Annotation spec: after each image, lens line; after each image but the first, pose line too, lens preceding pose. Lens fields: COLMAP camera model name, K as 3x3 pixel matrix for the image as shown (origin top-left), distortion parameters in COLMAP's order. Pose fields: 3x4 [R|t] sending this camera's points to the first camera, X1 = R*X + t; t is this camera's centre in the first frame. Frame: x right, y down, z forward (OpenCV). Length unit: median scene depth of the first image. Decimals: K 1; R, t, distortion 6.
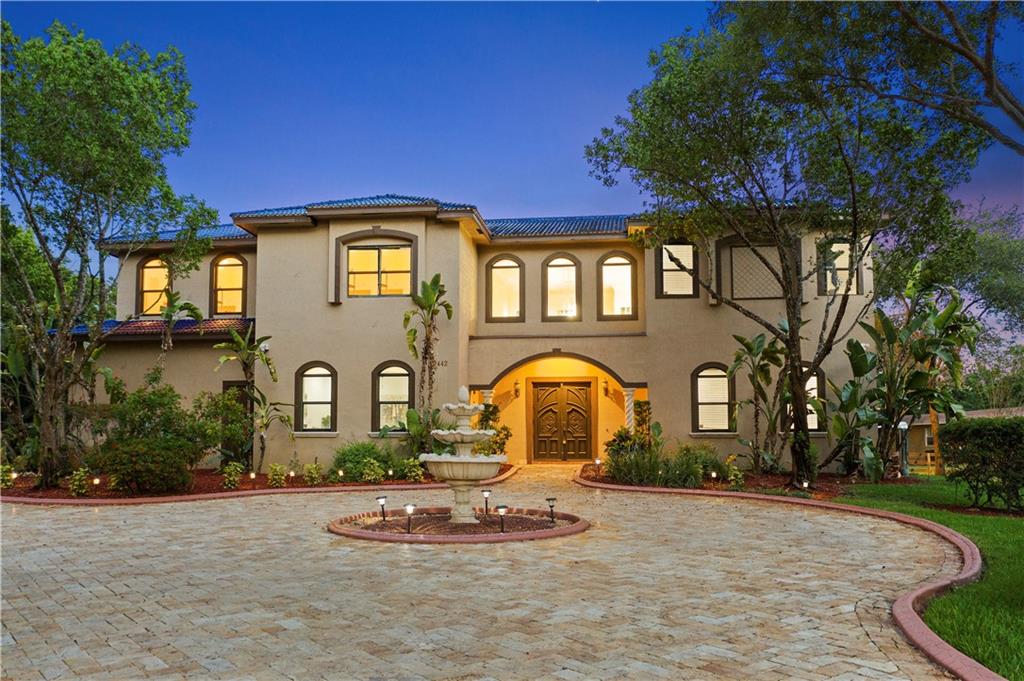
lens RADIAL K [[837.8, 0, 536.1], [0, 837.8, 386.2], [0, 0, 1]] dist [0.008412, -0.021907]
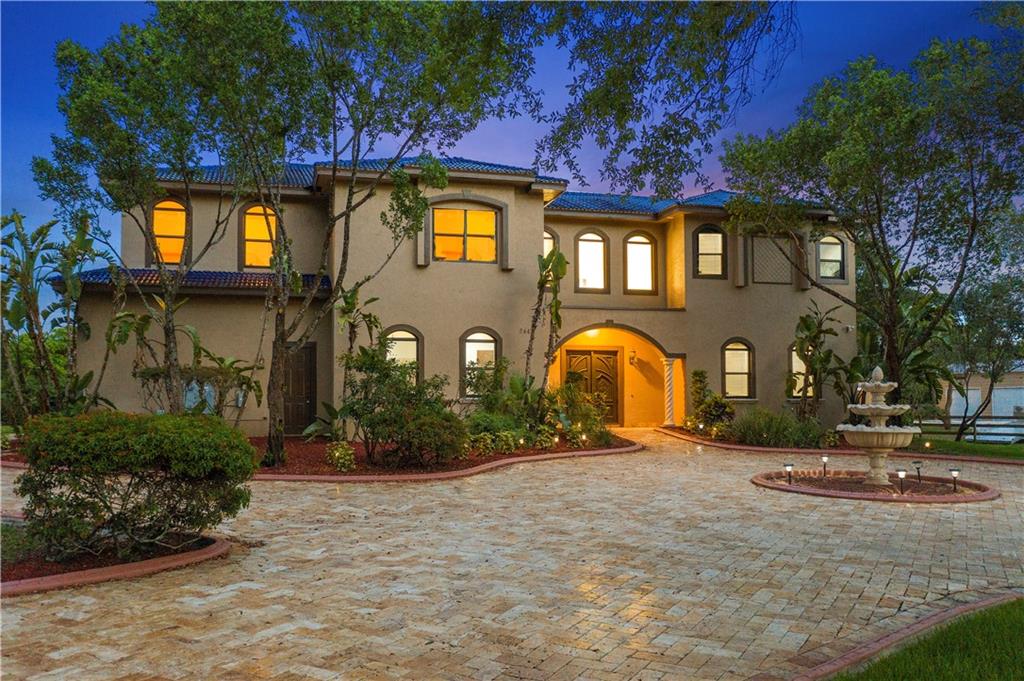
lens RADIAL K [[837.8, 0, 506.7], [0, 837.8, 346.5], [0, 0, 1]] dist [0.008412, -0.021907]
pose [[0.924228, 0.025170, 0.381012, -0.523177], [-0.026947, 0.999637, -0.000672, -0.006980], [-0.380890, -0.009646, 0.924570, 0.064958]]
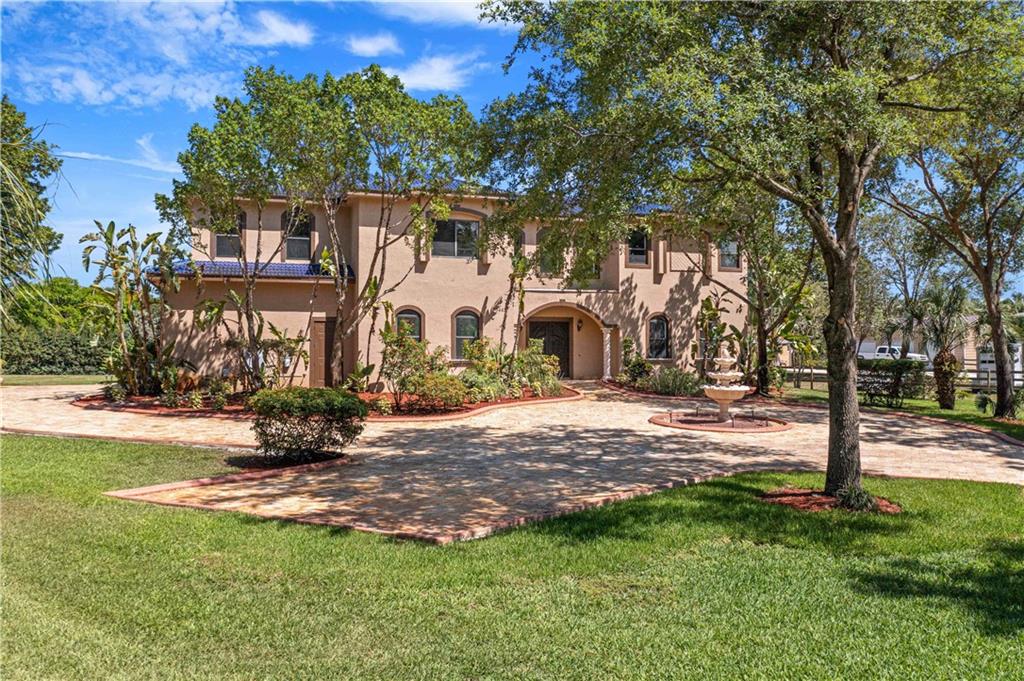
lens RADIAL K [[837.8, 0, 516.0], [0, 837.8, 337.7], [0, 0, 1]] dist [0.008412, -0.021907]
pose [[0.899427, 0.003511, 0.437057, -0.691791], [-0.033403, 0.997595, 0.060728, -0.064971], [-0.435793, -0.069220, 0.897381, -0.250215]]
